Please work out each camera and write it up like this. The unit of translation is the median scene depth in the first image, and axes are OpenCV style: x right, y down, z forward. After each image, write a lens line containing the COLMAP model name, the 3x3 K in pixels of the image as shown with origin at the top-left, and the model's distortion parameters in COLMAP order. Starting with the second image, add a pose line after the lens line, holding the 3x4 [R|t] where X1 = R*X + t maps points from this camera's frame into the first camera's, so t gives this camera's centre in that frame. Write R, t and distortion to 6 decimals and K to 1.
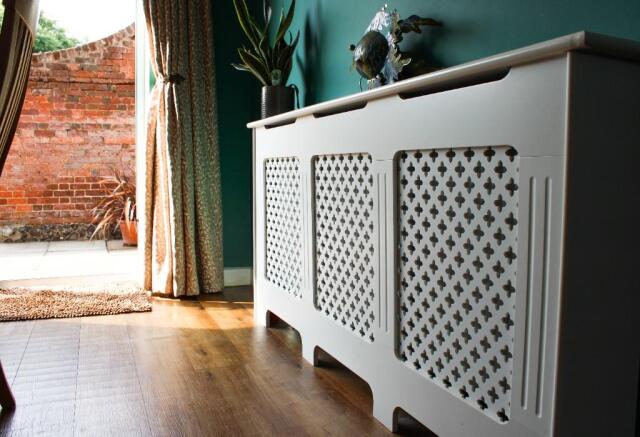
lens RADIAL K [[558.3, 0, 319.7], [0, 558.3, 218.9], [0, 0, 1]] dist [-0.105810, 0.009032]
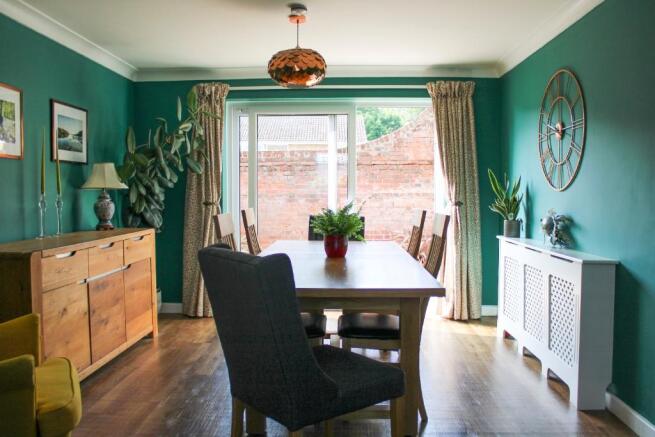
lens RADIAL K [[553.2, 0, 326.0], [0, 553.2, 220.7], [0, 0, 1]] dist [-0.105640, 0.011024]
pose [[0.906838, 0.014934, -0.421215, 0.122806], [-0.031672, 0.998961, -0.032769, -0.121918], [0.420288, 0.043057, 0.906369, -0.902701]]
